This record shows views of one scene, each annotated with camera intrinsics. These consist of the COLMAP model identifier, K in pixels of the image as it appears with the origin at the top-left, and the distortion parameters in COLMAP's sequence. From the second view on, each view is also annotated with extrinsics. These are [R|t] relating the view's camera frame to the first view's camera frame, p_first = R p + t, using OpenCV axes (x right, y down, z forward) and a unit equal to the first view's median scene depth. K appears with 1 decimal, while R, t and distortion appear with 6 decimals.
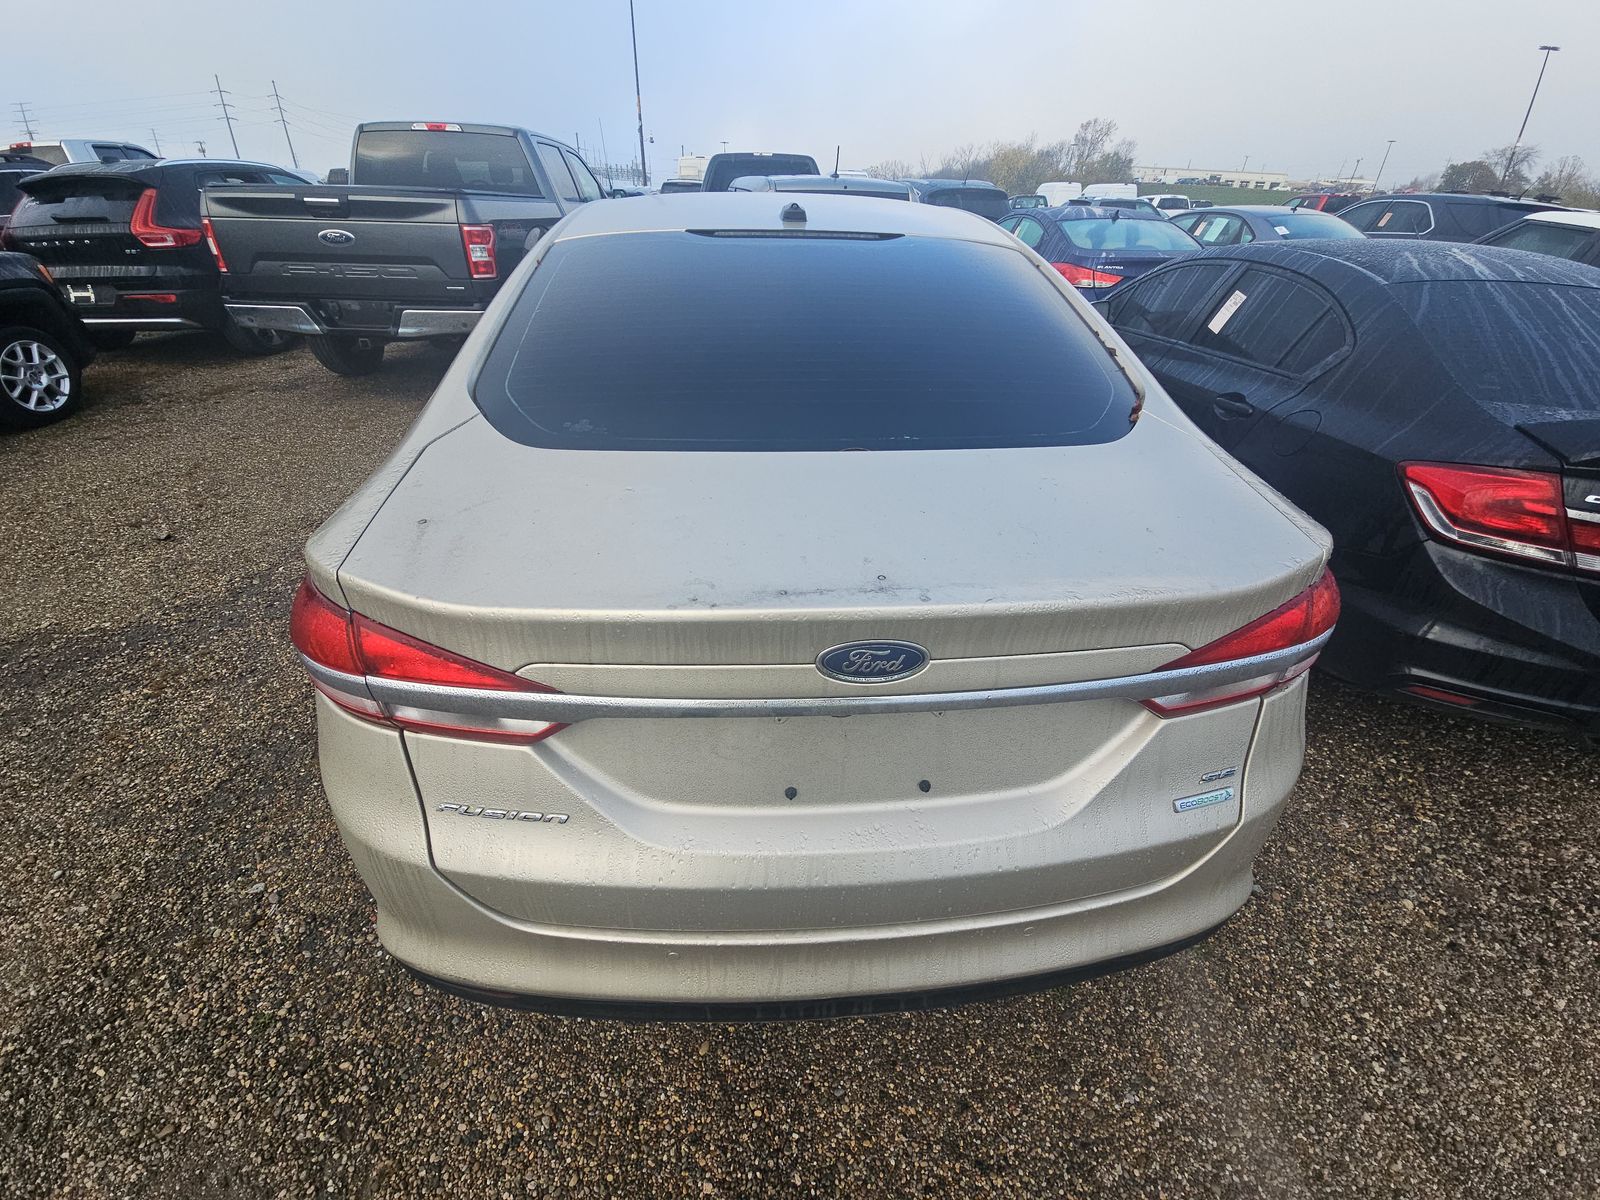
lens RADIAL K [[655.1, 0, 798.6], [0, 655.1, 604.5], [0, 0, 1]] dist [0.009643, -0.010423]
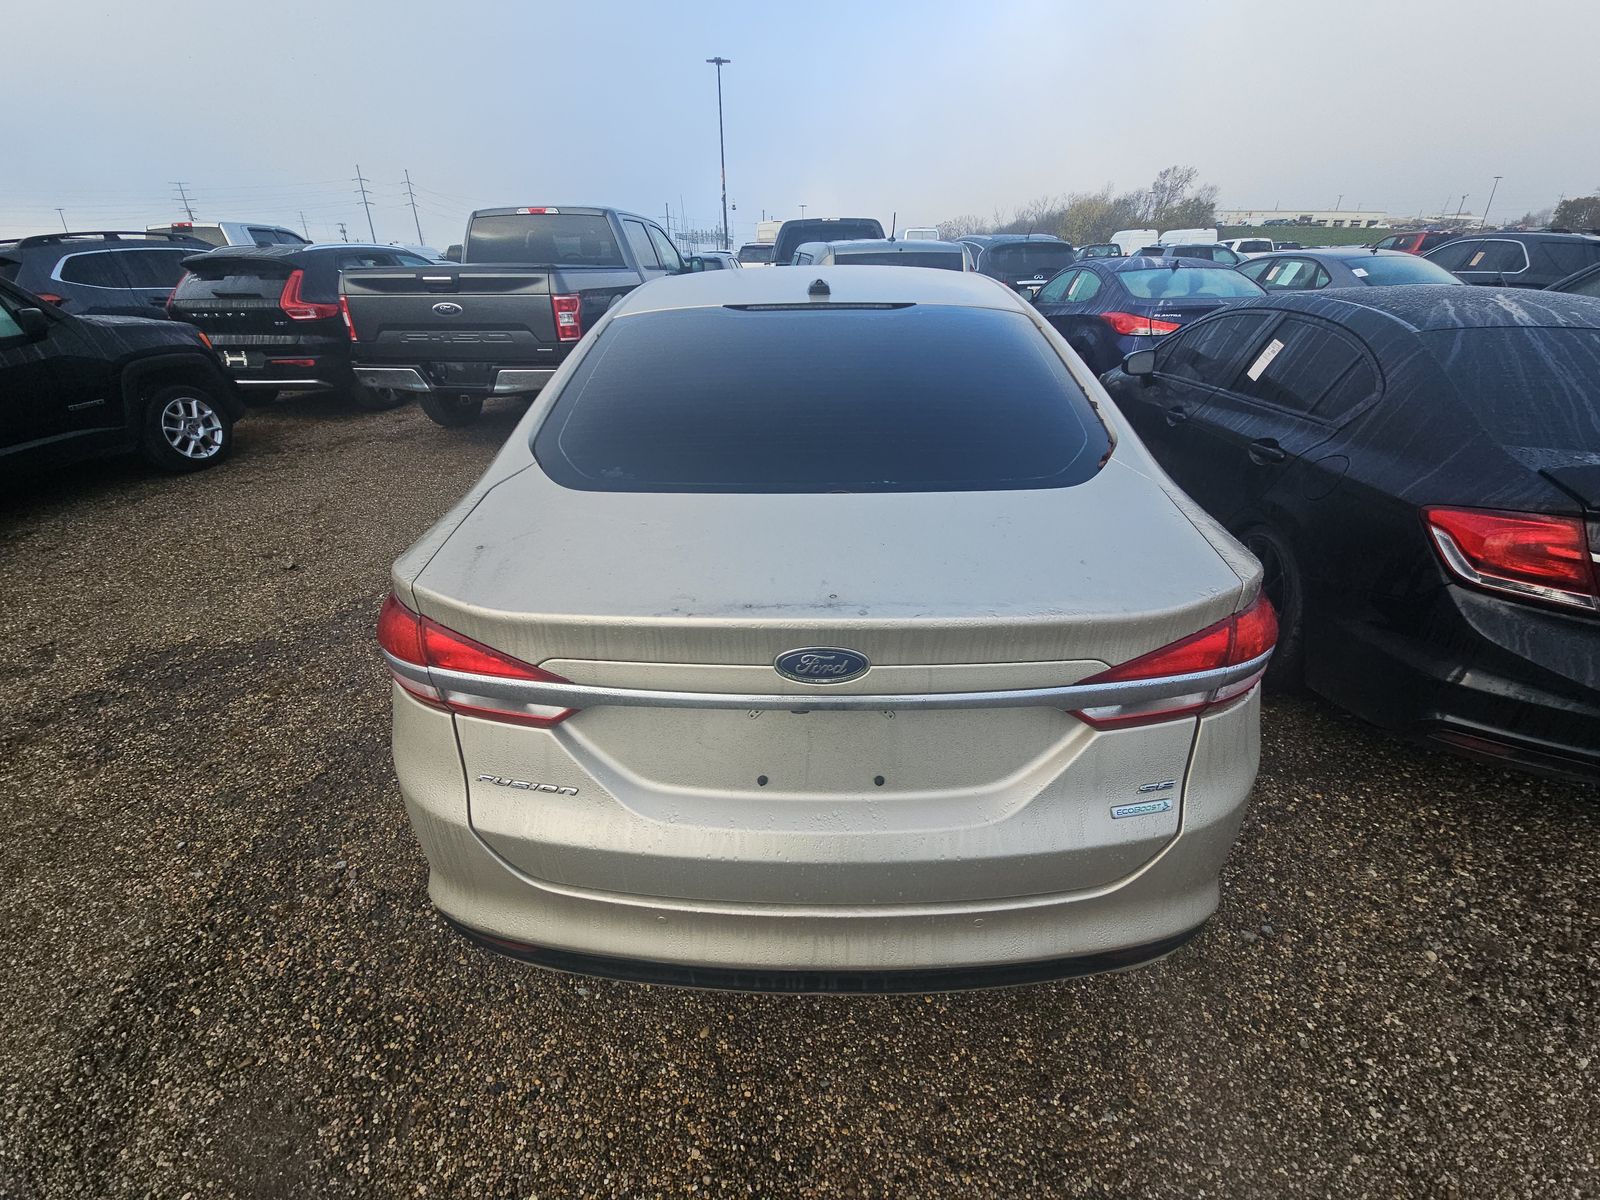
lens RADIAL K [[655.1, 0, 797.5], [0, 655.1, 601.7], [0, 0, 1]] dist [0.009643, -0.010423]
pose [[0.994109, 0.019364, -0.106641, 0.106283], [-0.026635, 0.997385, -0.067190, 0.028610], [0.105062, 0.069634, 0.992025, -0.112521]]
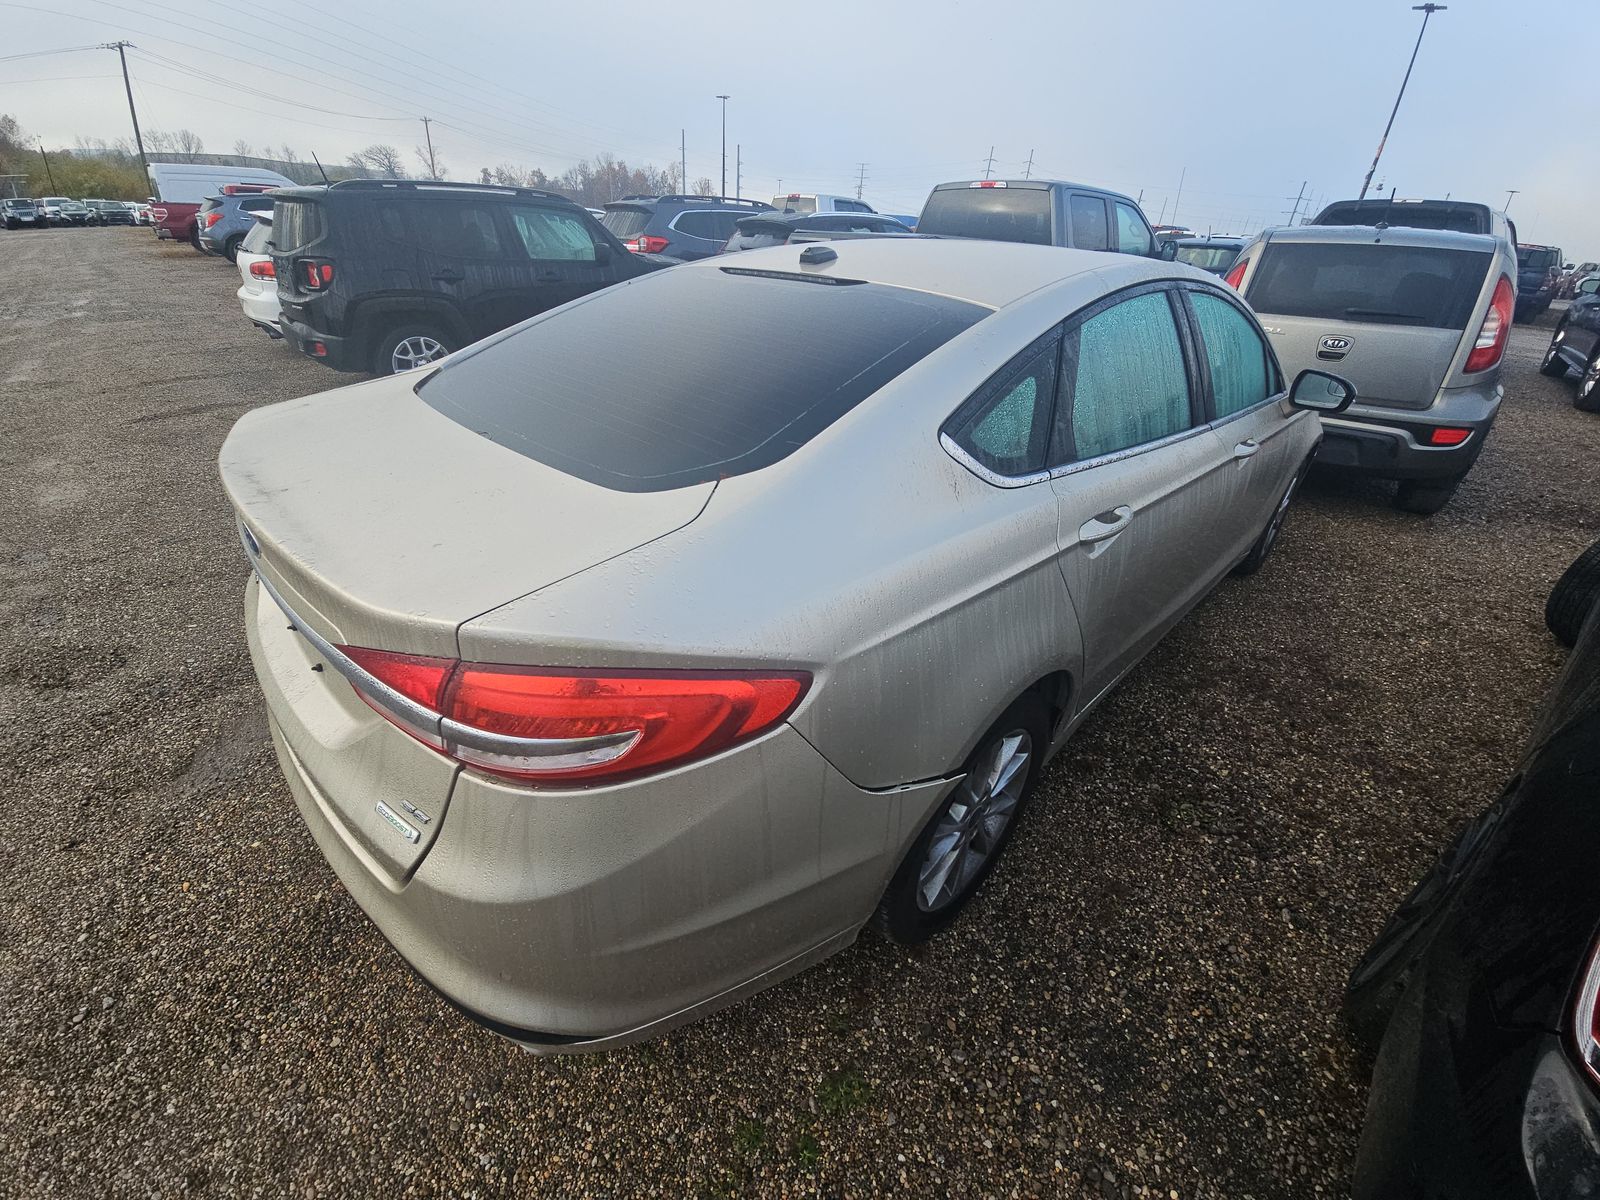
lens RADIAL K [[655.1, 0, 801.0], [0, 655.1, 595.7], [0, 0, 1]] dist [0.009643, -0.010423]
pose [[0.645049, 0.372842, -0.667008, 1.026808], [-0.416845, 0.903261, 0.101780, -0.242383], [0.640431, 0.212386, 0.738066, 0.385837]]
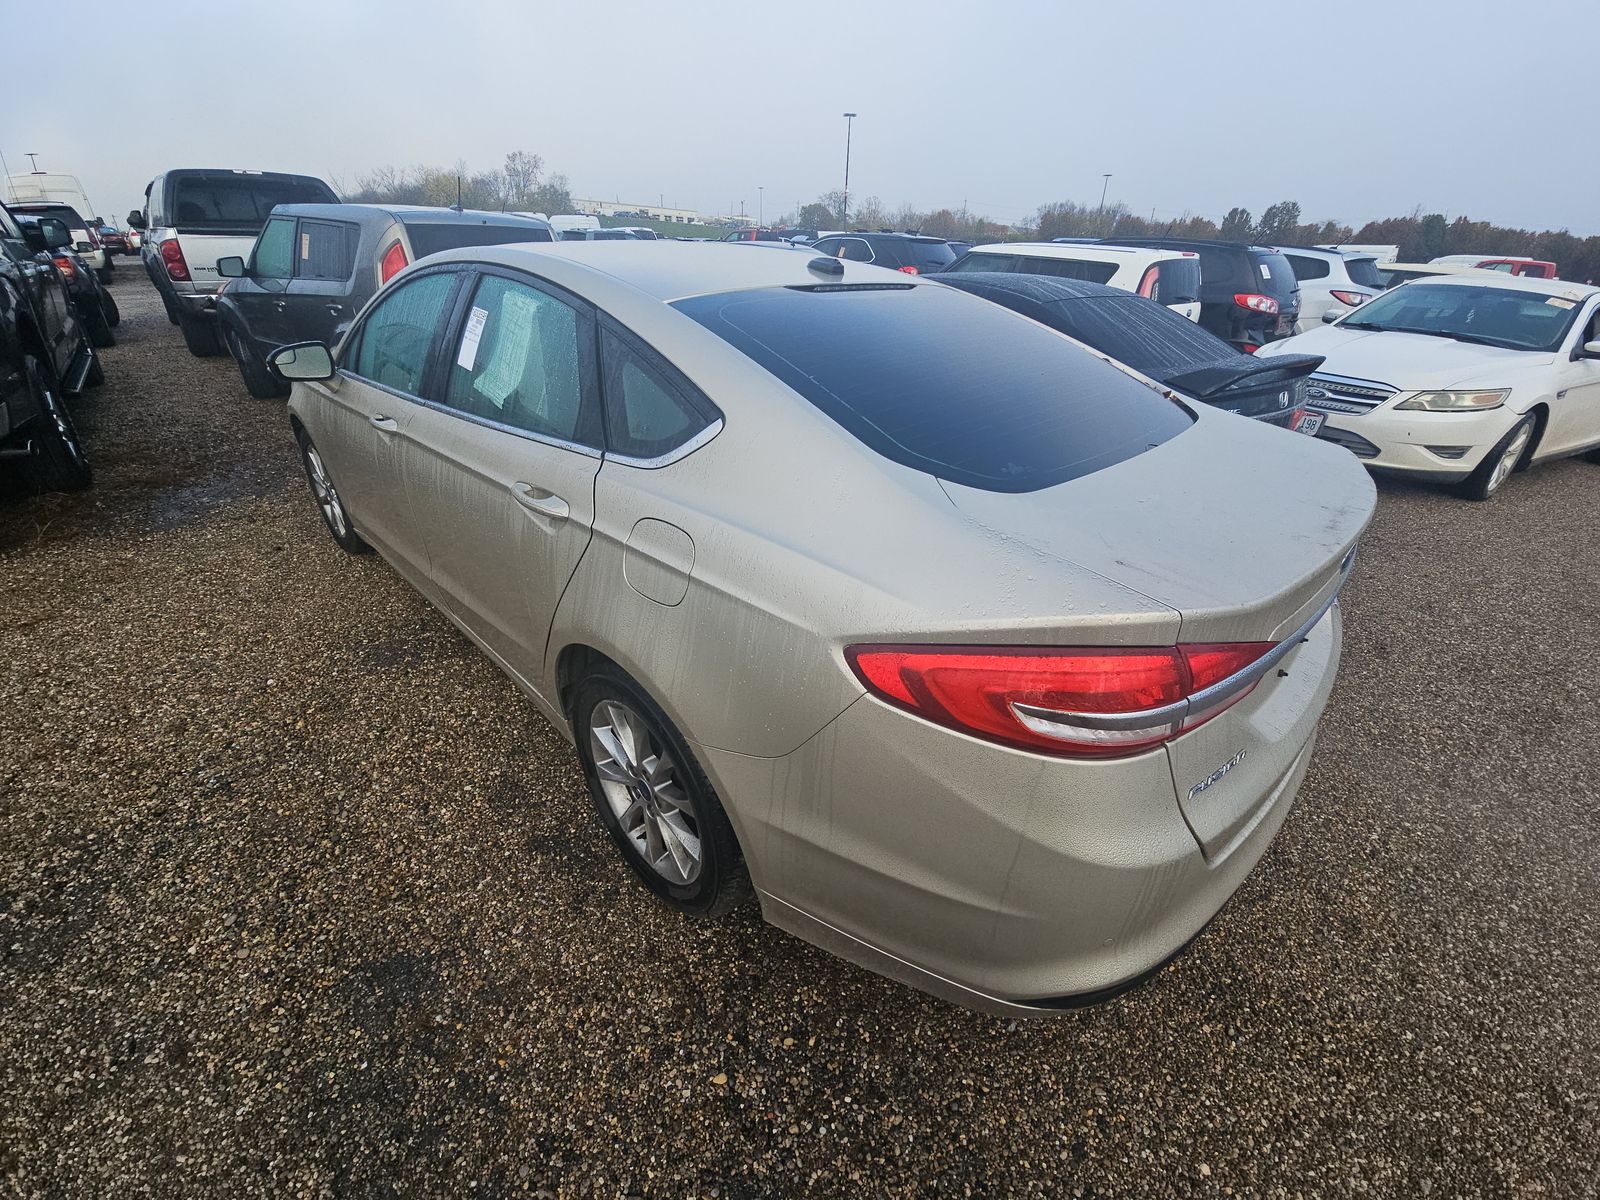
lens RADIAL K [[655.1, 0, 807.5], [0, 655.1, 602.8], [0, 0, 1]] dist [0.009643, -0.010423]
pose [[0.755977, -0.305492, 0.578941, -0.982648], [0.324928, 0.942897, 0.073254, -0.189449], [-0.568261, 0.132736, 0.812072, 0.242180]]
